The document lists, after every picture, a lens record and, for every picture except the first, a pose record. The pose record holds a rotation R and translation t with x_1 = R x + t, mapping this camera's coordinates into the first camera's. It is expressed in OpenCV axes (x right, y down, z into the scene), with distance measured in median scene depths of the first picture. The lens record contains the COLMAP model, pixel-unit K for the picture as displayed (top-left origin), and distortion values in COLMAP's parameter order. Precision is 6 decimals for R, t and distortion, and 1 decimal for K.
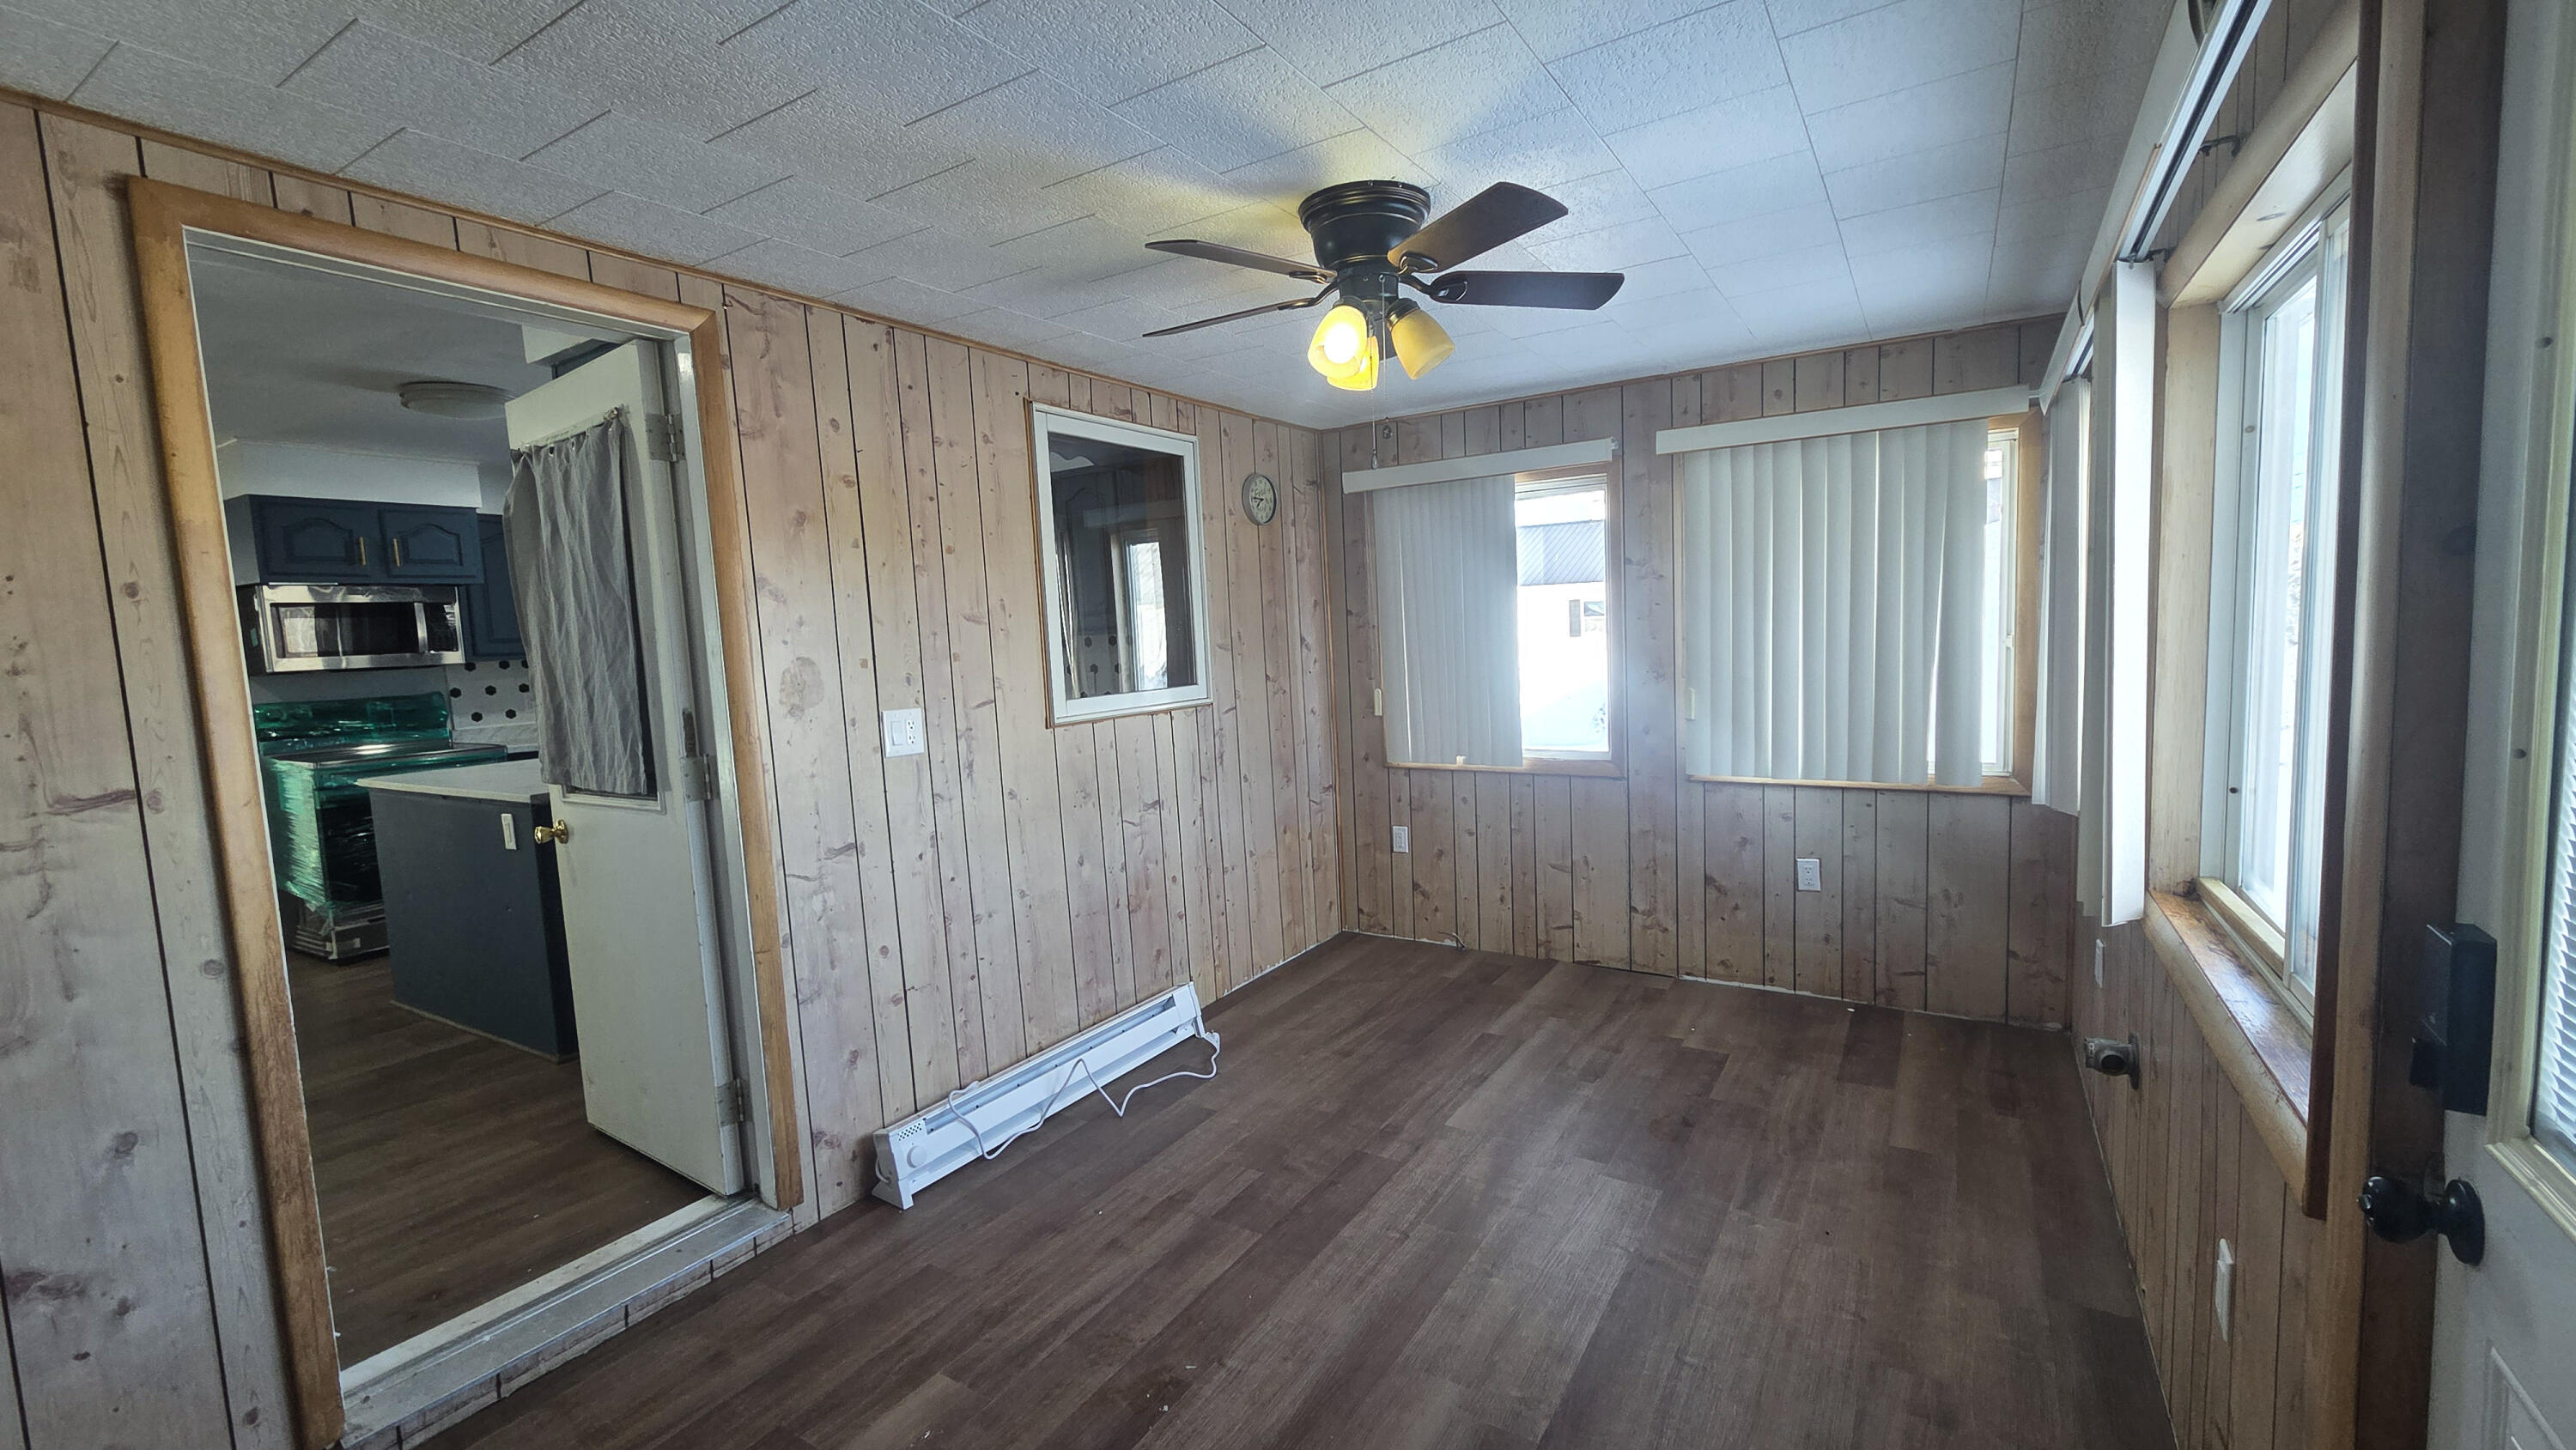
lens RADIAL K [[1046.3, 0, 1289.5], [0, 1046.3, 720.5], [0, 0, 1]] dist [0.000086, -0.000277]
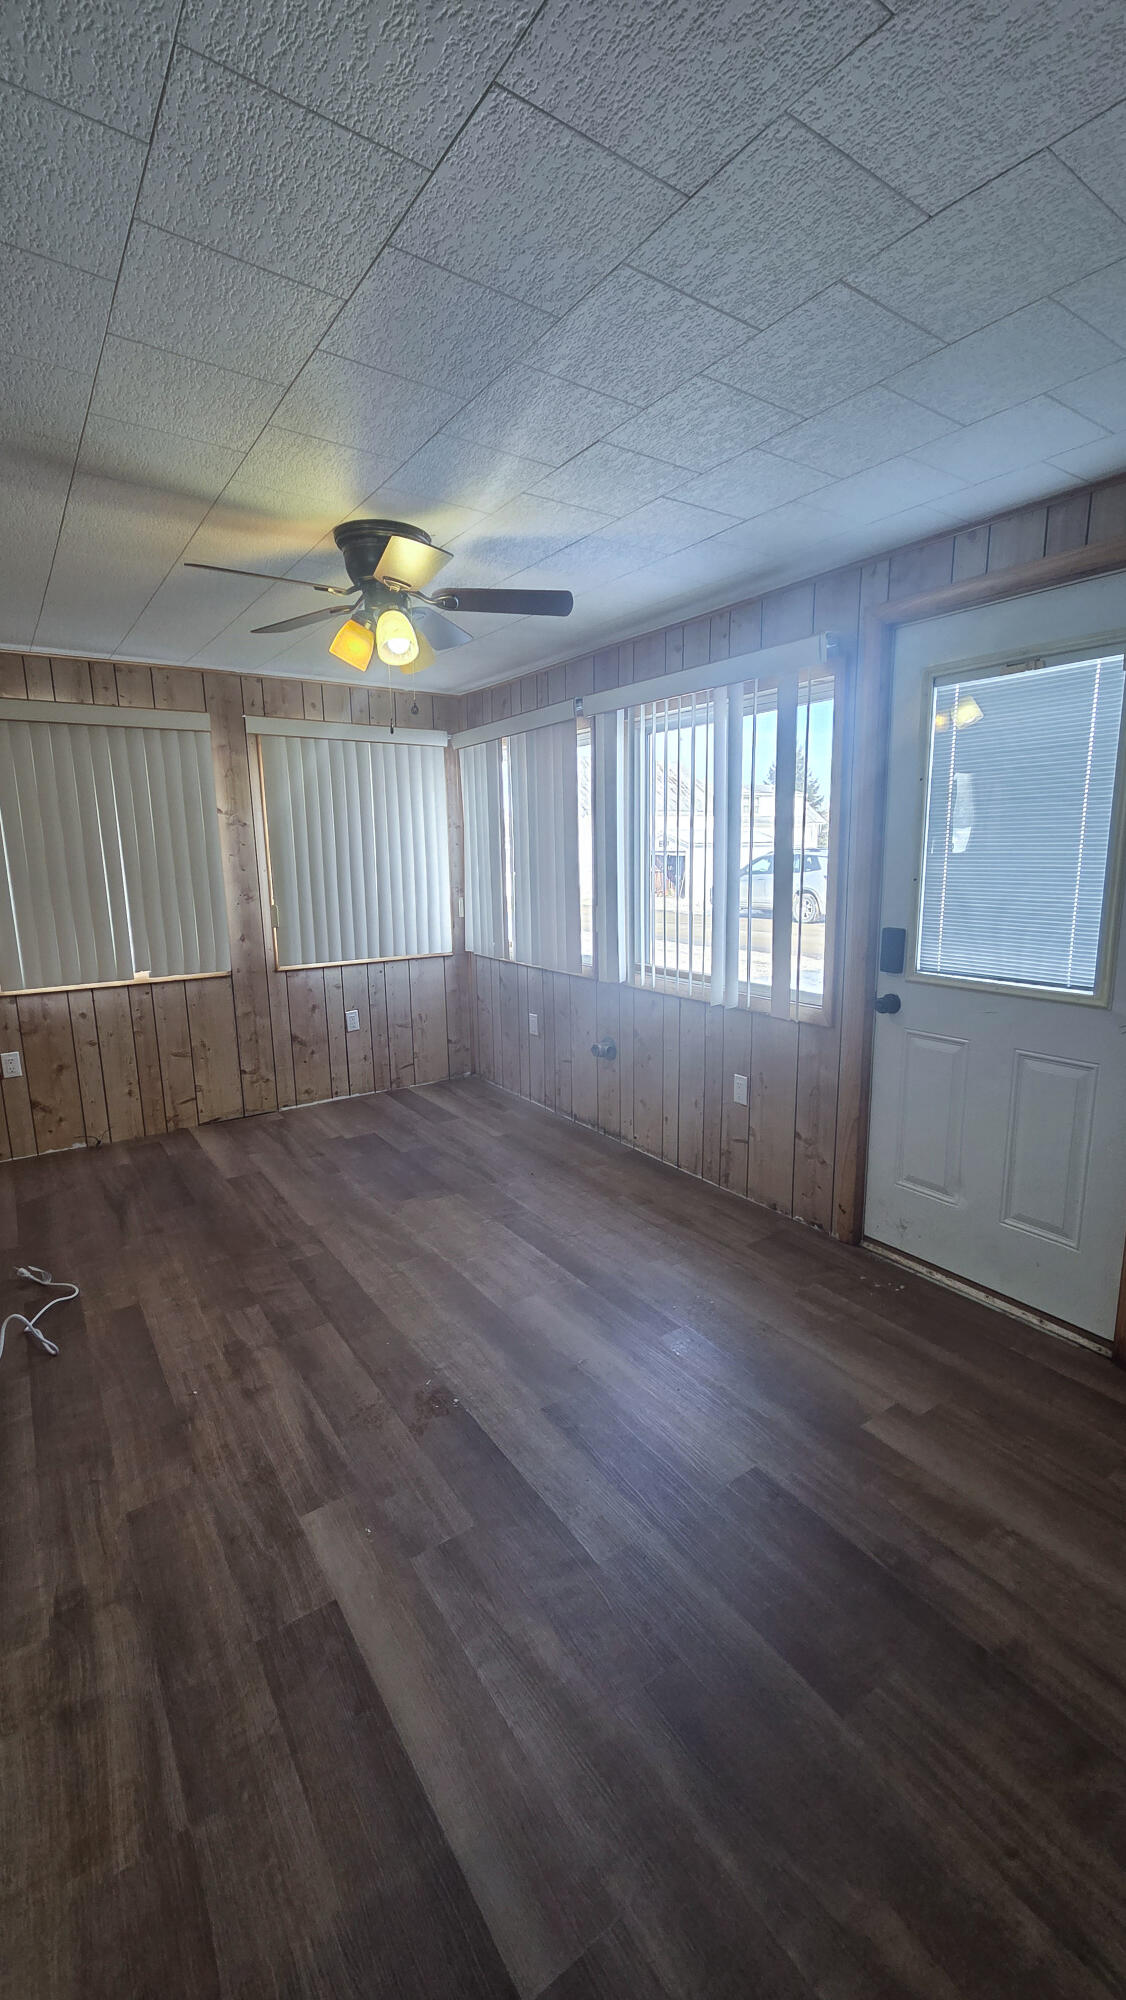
lens RADIAL K [[821.3, 0, 559.4], [0, 821.3, 1001.7], [0, 0, 1]] dist [0.007132, 0.000533]
pose [[0.403230, -0.134803, 0.905115, -0.546356], [0.082401, 0.990421, 0.110798, 0.007015], [-0.911381, 0.029905, 0.410475, 0.220009]]
